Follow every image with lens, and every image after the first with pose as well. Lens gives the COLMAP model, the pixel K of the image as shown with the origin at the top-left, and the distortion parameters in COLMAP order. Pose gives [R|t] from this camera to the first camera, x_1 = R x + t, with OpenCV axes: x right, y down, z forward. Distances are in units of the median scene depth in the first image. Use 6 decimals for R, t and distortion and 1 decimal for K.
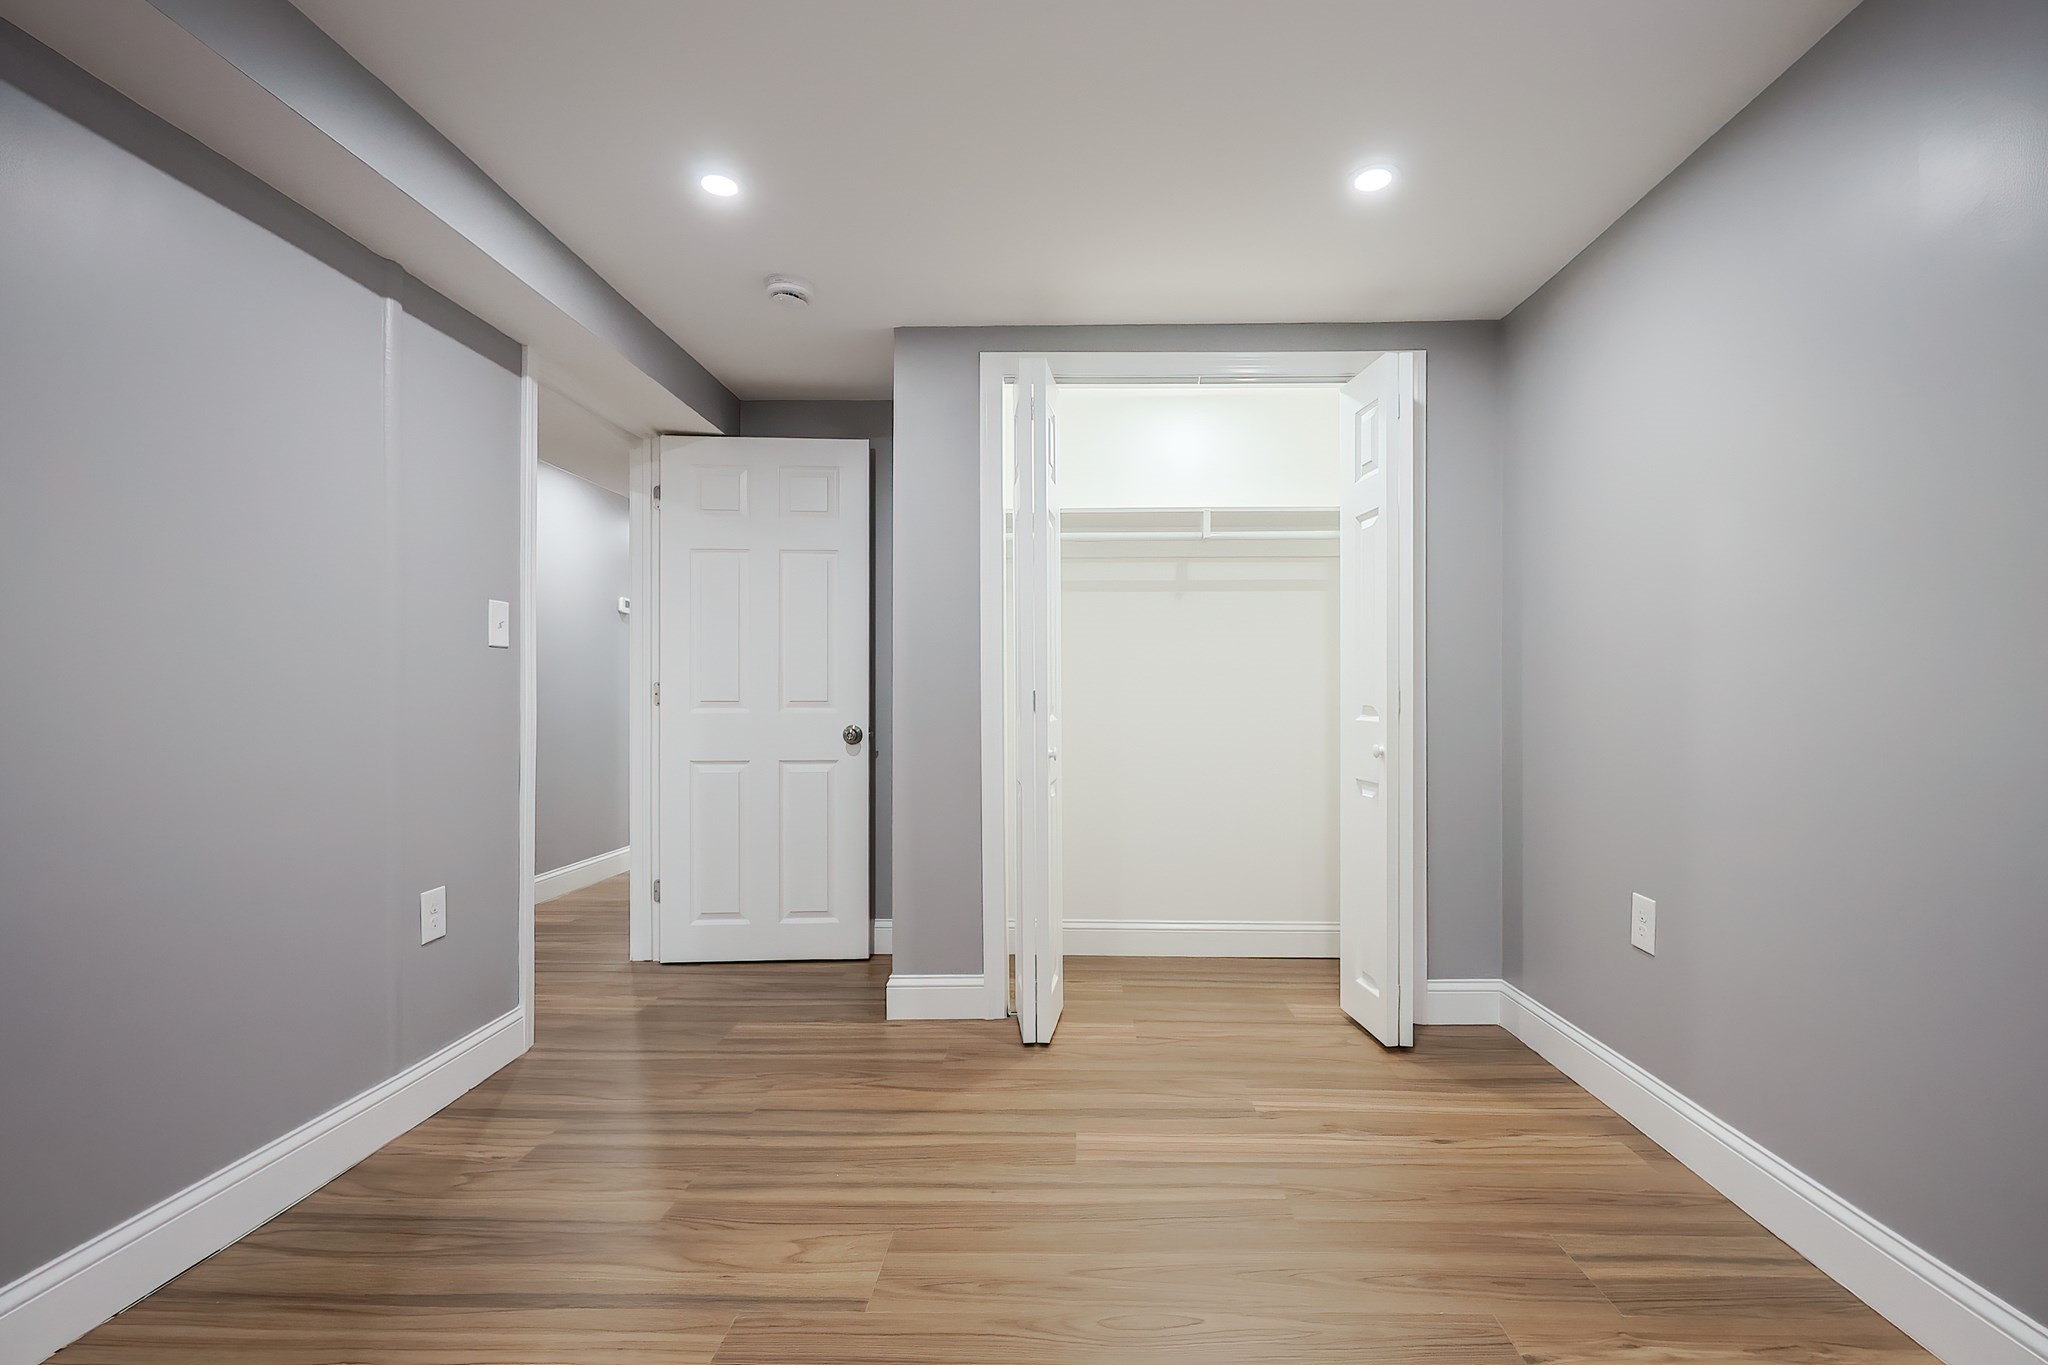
lens RADIAL K [[892.5, 0, 1031.2], [0, 892.5, 690.1], [0, 0, 1]] dist [-0.002132, -0.000071]
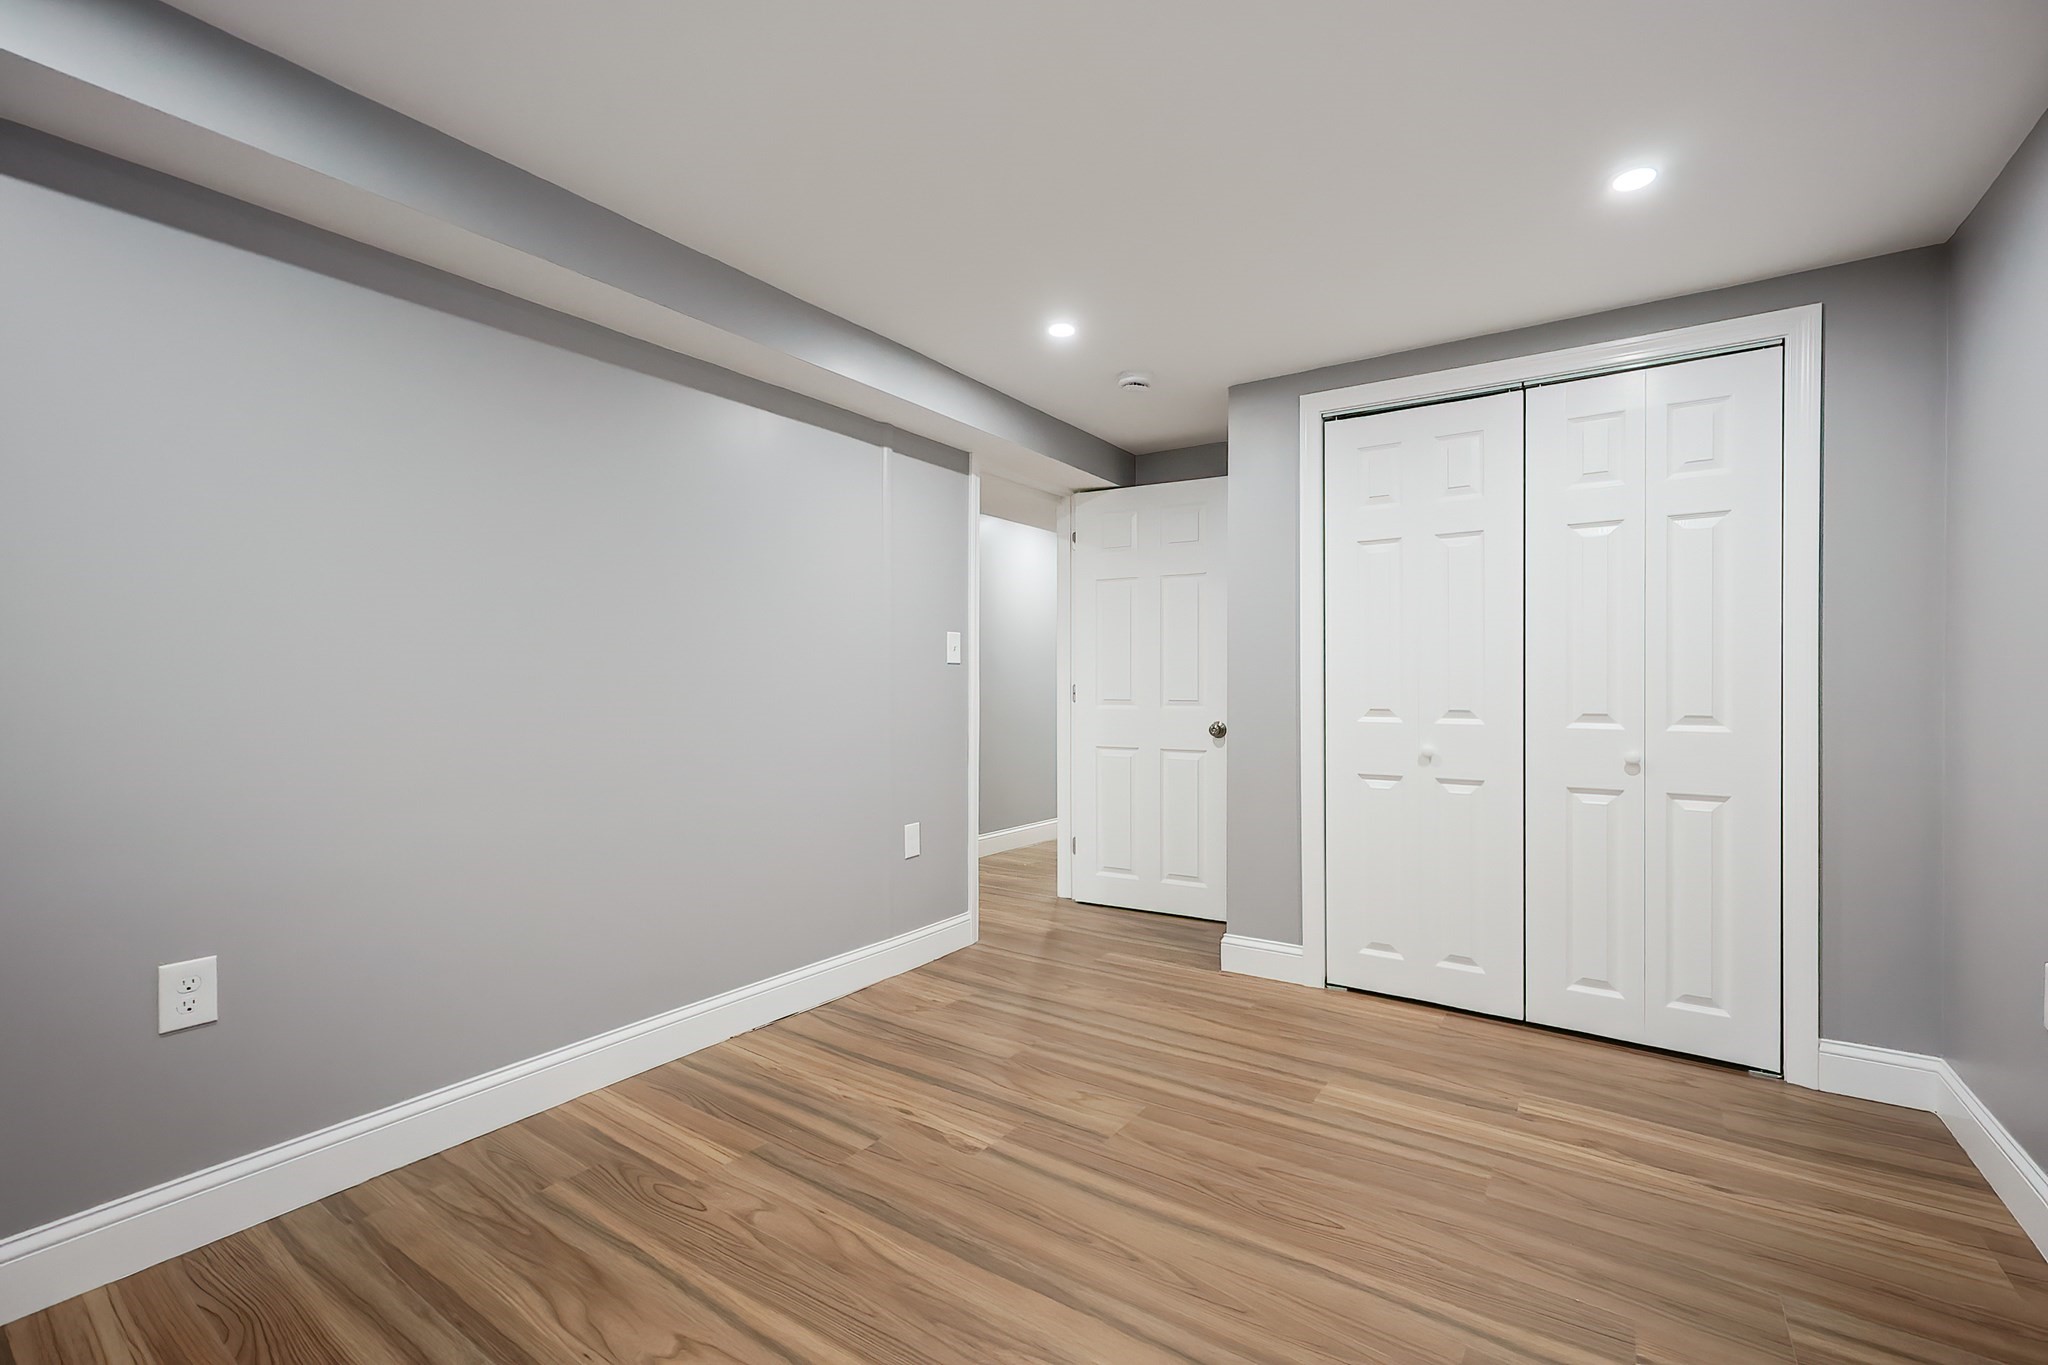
lens RADIAL K [[838.7, 0, 982.0], [0, 838.7, 684.5], [0, 0, 1]] dist [-0.000138, 0.000121]
pose [[0.825273, -0.000527, -0.564733, 0.213154], [0.003814, 0.999982, 0.004641, -0.019905], [0.564720, -0.005984, 0.825261, -0.107242]]
